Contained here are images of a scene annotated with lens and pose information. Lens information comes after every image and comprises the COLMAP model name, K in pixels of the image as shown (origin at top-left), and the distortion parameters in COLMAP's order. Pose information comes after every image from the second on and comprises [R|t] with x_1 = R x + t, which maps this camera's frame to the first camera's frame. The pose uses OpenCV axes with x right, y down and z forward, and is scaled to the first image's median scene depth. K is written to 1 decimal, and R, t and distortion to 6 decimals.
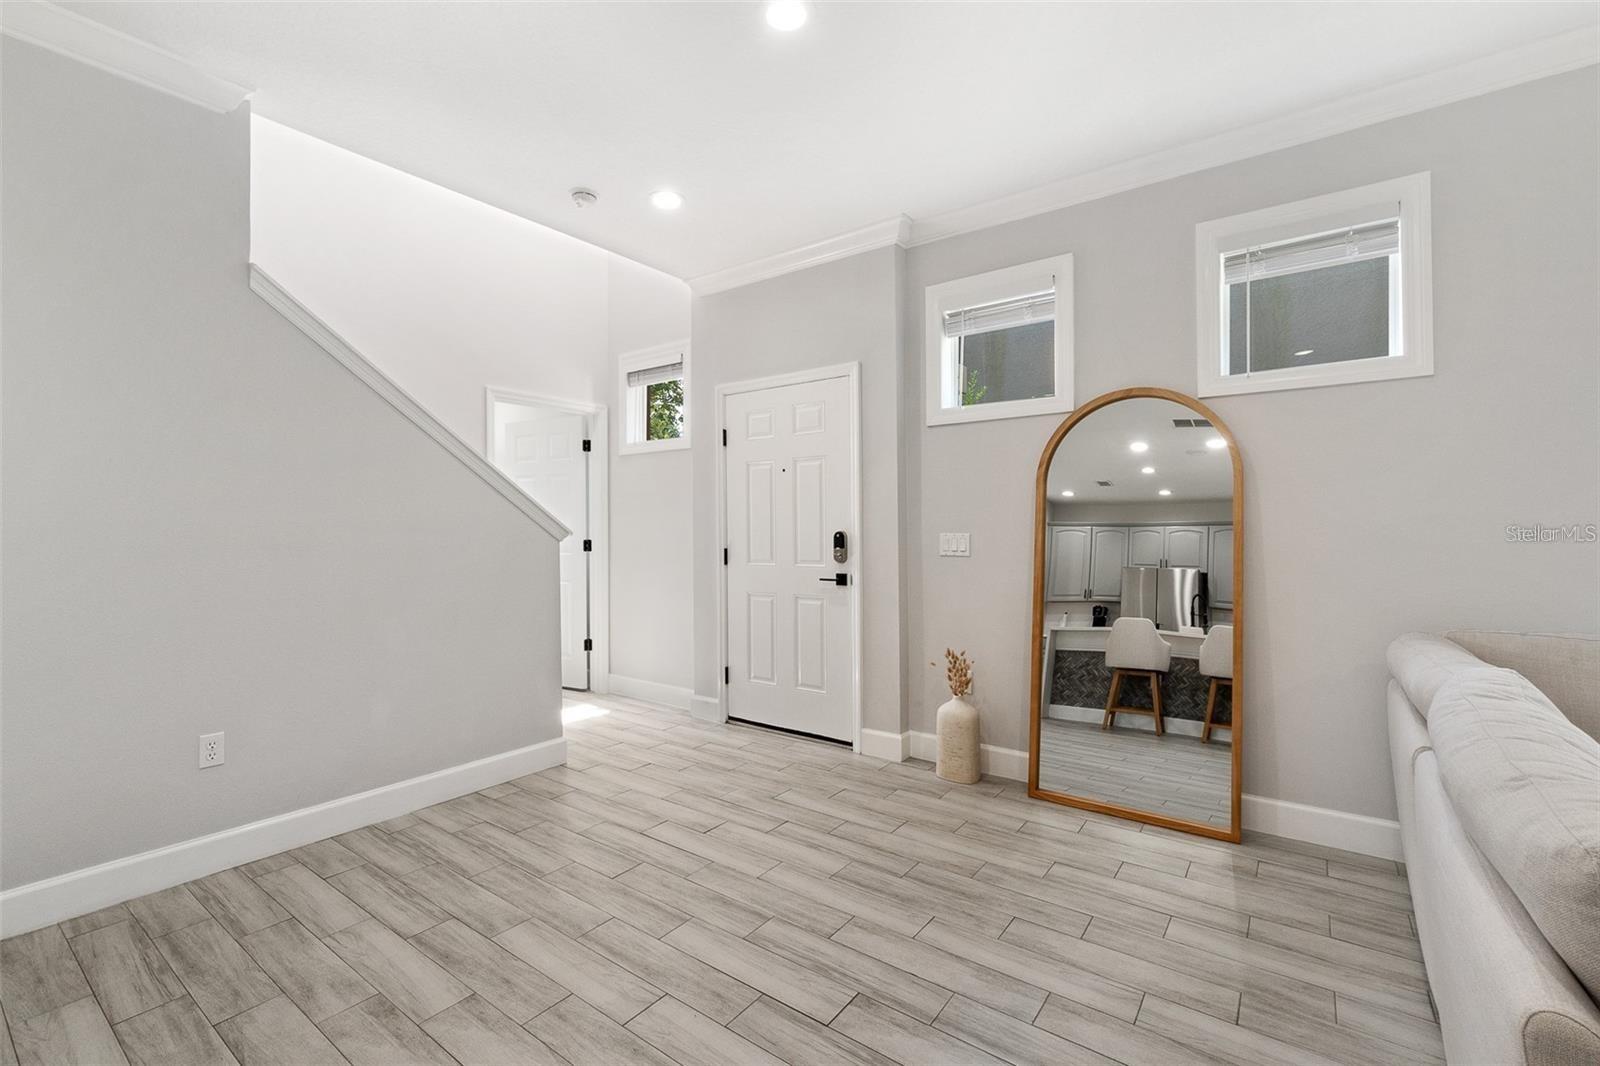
lens RADIAL K [[701.7, 0, 790.9], [0, 701.7, 530.8], [0, 0, 1]] dist [-0.001741, -0.000069]
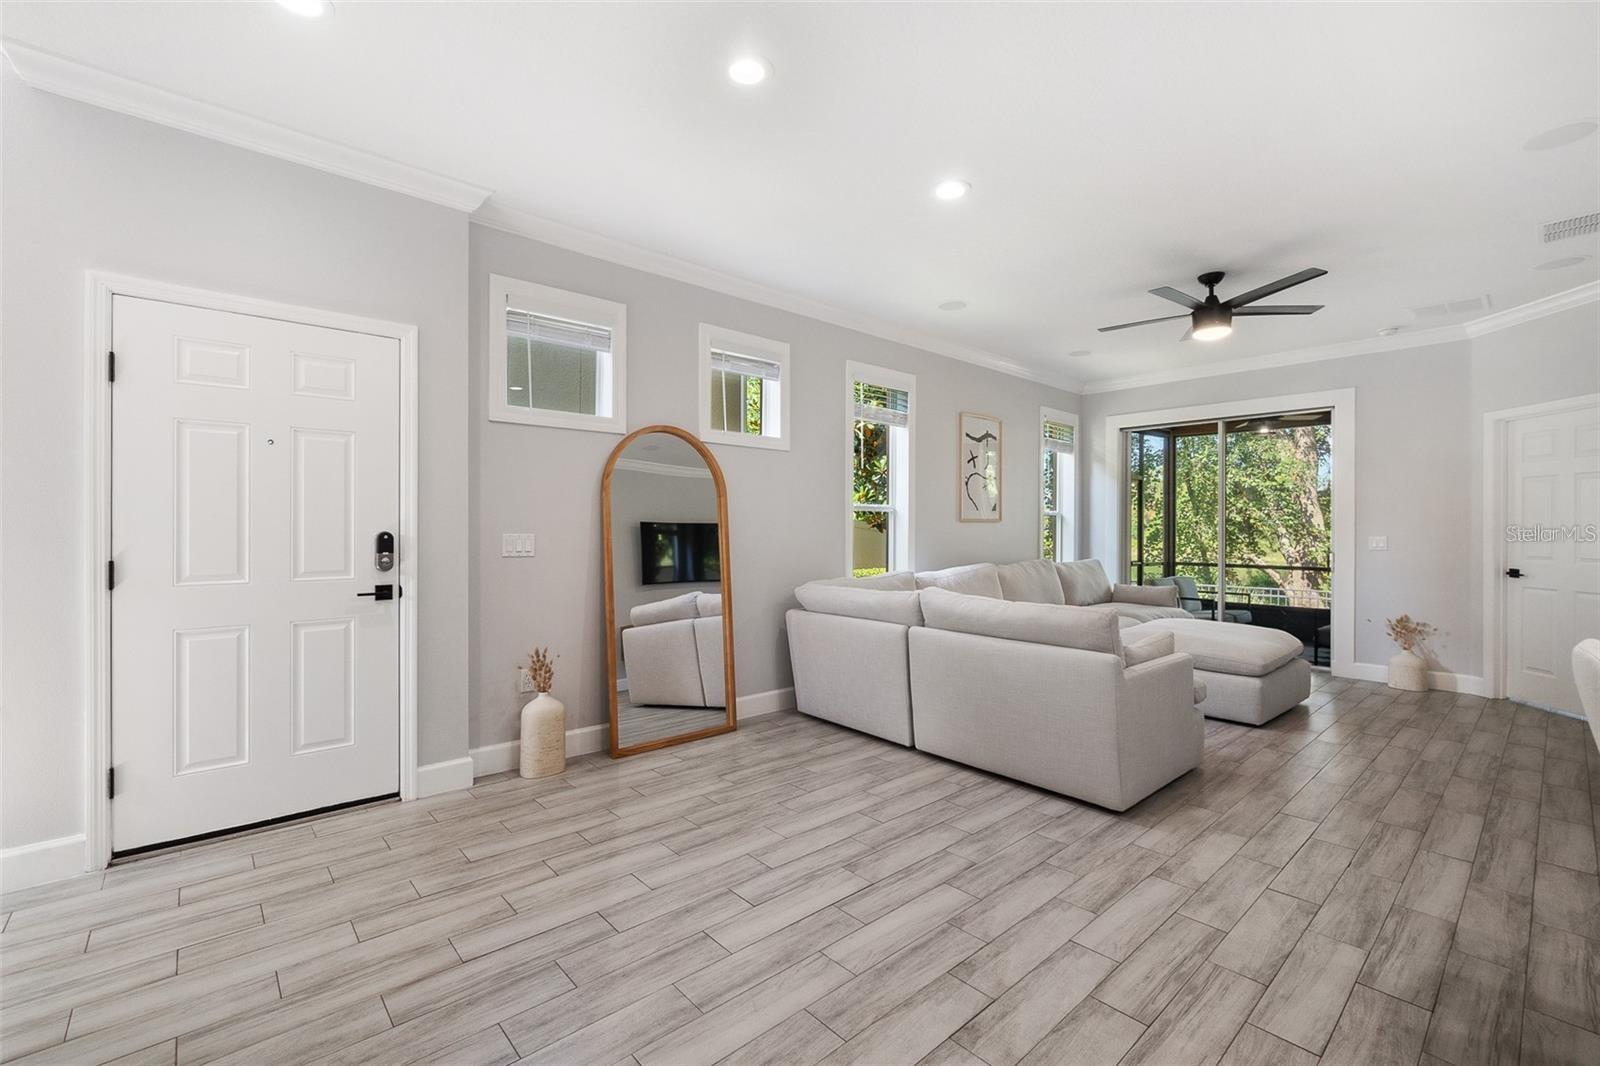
lens RADIAL K [[687.6, 0, 789.7], [0, 687.6, 529.3], [0, 0, 1]] dist [-0.002639, 0.000234]
pose [[0.209496, 0.003311, 0.977804, -0.667389], [-0.002890, 0.999992, -0.002767, -0.001132], [-0.977805, -0.002247, 0.209504, 0.438185]]
